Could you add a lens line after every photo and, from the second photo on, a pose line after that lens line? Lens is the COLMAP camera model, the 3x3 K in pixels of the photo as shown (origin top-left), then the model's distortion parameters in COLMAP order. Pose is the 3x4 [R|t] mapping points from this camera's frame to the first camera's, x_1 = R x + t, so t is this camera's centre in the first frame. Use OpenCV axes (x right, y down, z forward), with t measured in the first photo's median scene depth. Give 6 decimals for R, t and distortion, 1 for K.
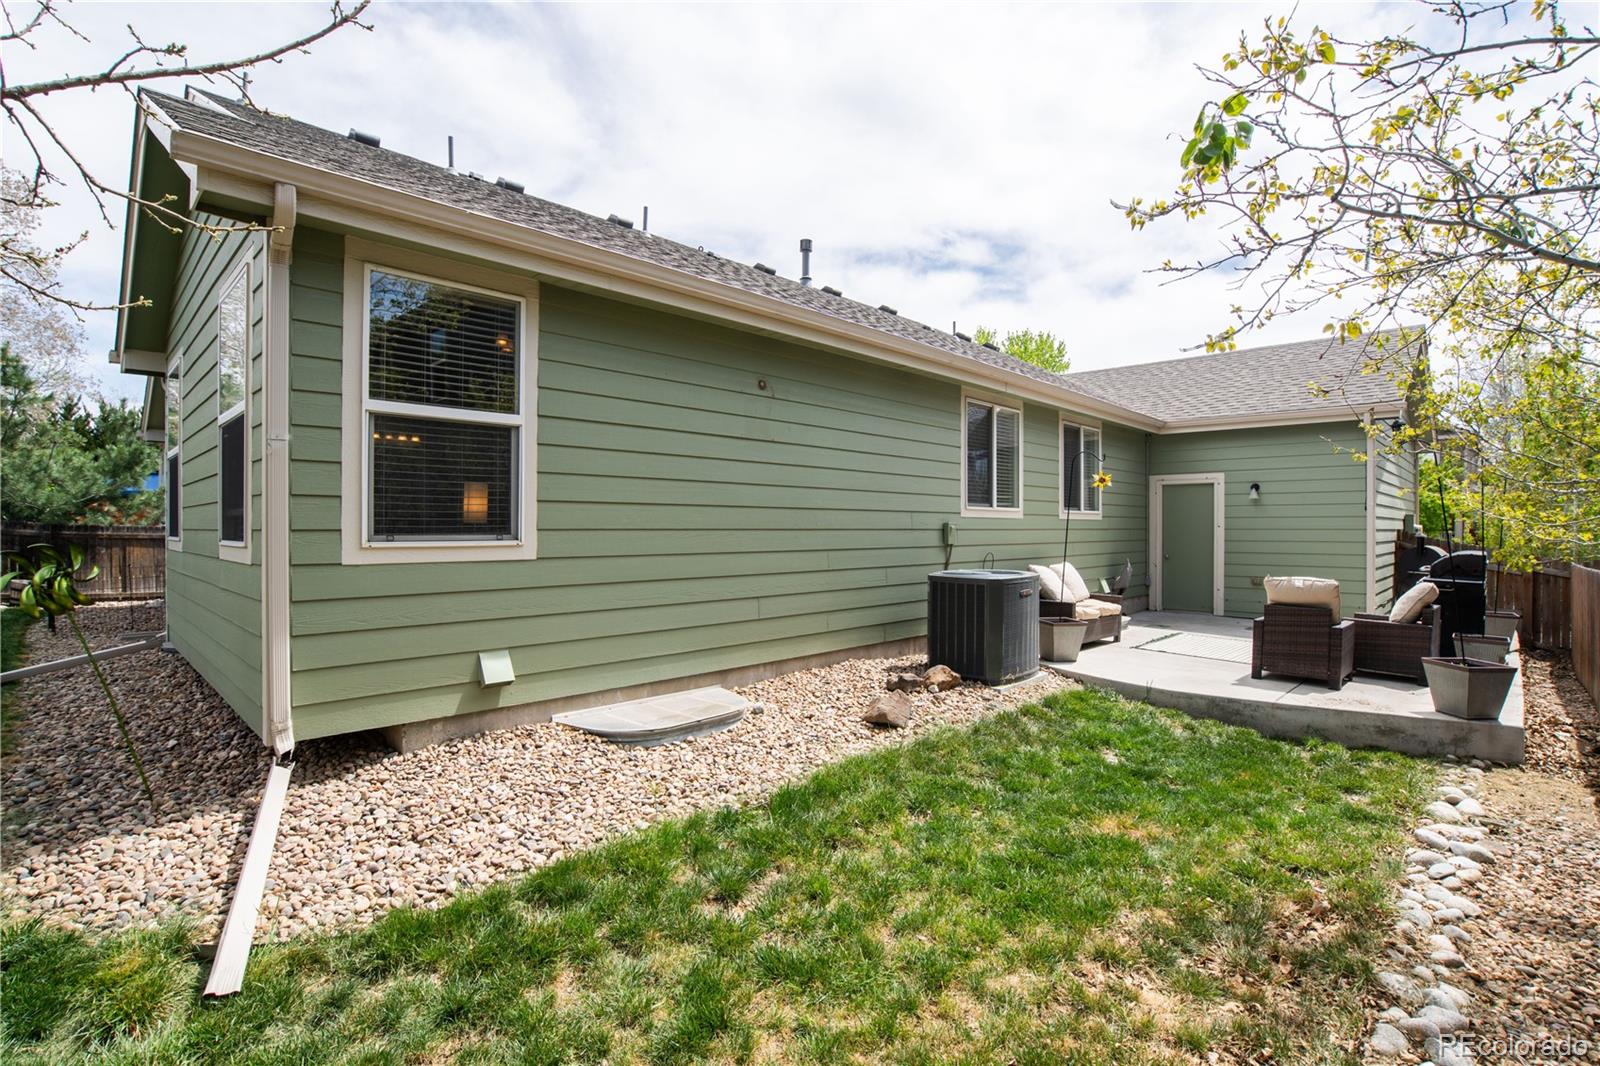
lens RADIAL K [[748.7, 0, 832.2], [0, 748.7, 525.1], [0, 0, 1]] dist [-0.039357, 0.016747]
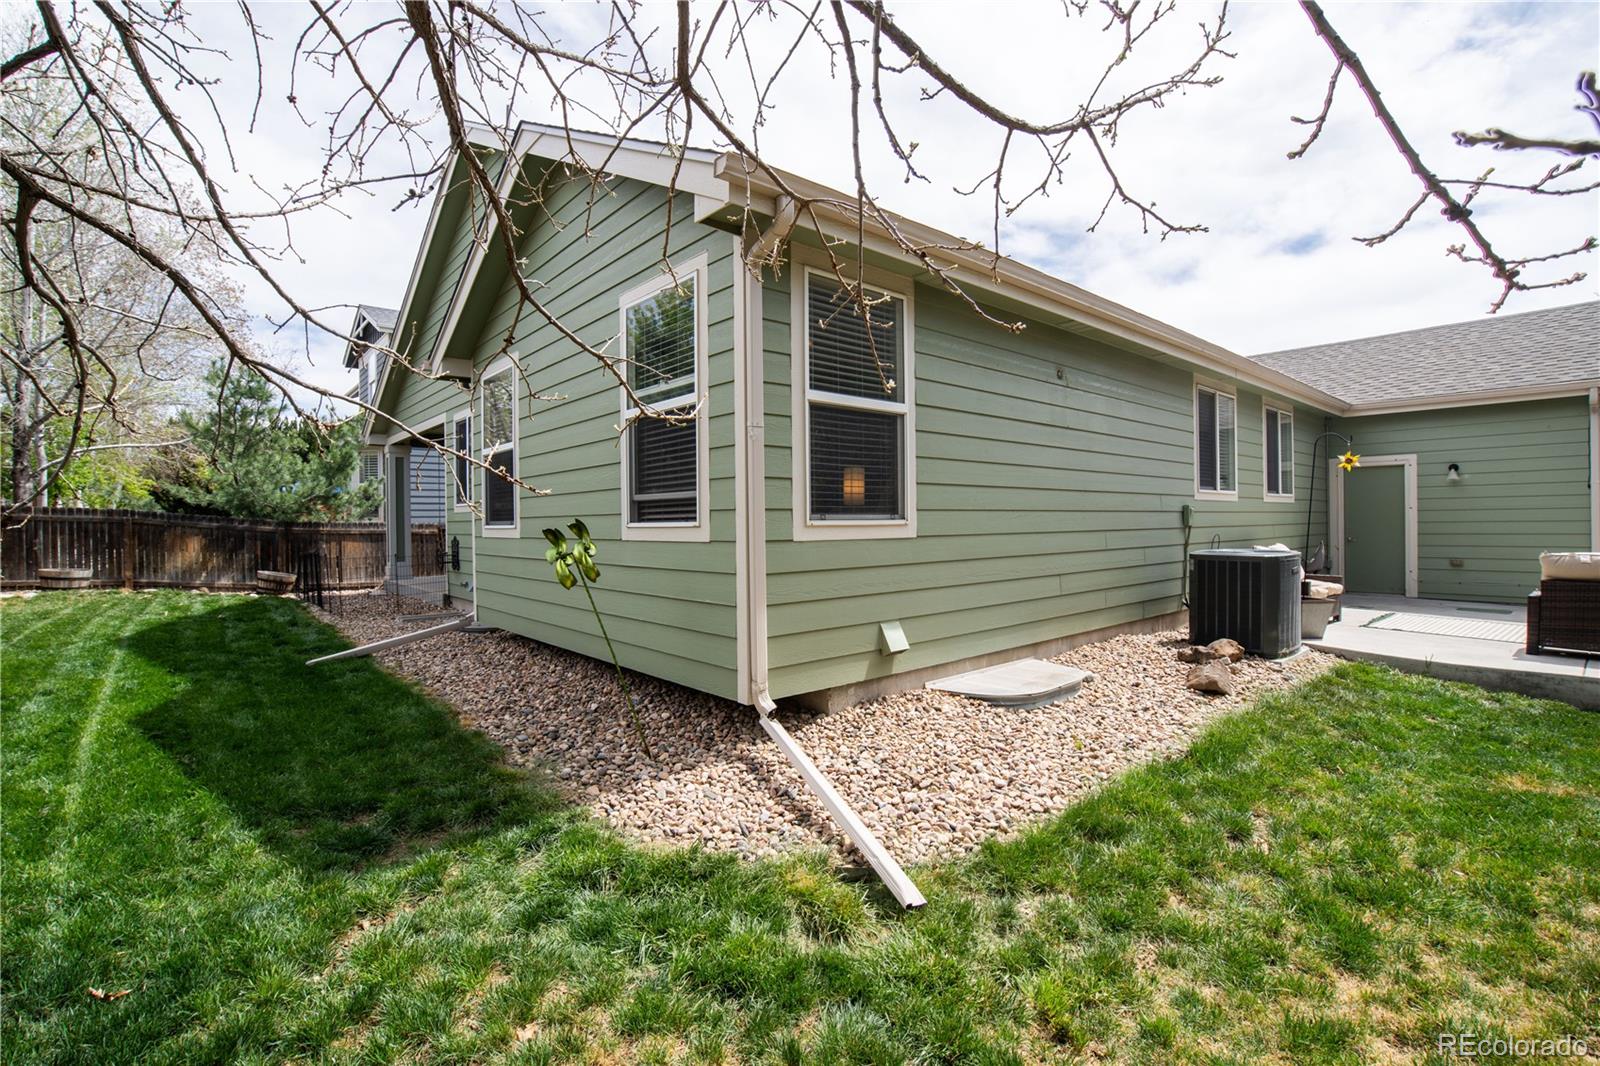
lens RADIAL K [[748.7, 0, 808.1], [0, 748.7, 510.2], [0, 0, 1]] dist [-0.039357, 0.016747]
pose [[0.997089, -0.013888, -0.074973, -0.375791], [0.012747, 0.999796, -0.015675, 0.017626], [0.075176, 0.014674, 0.997062, -0.074079]]
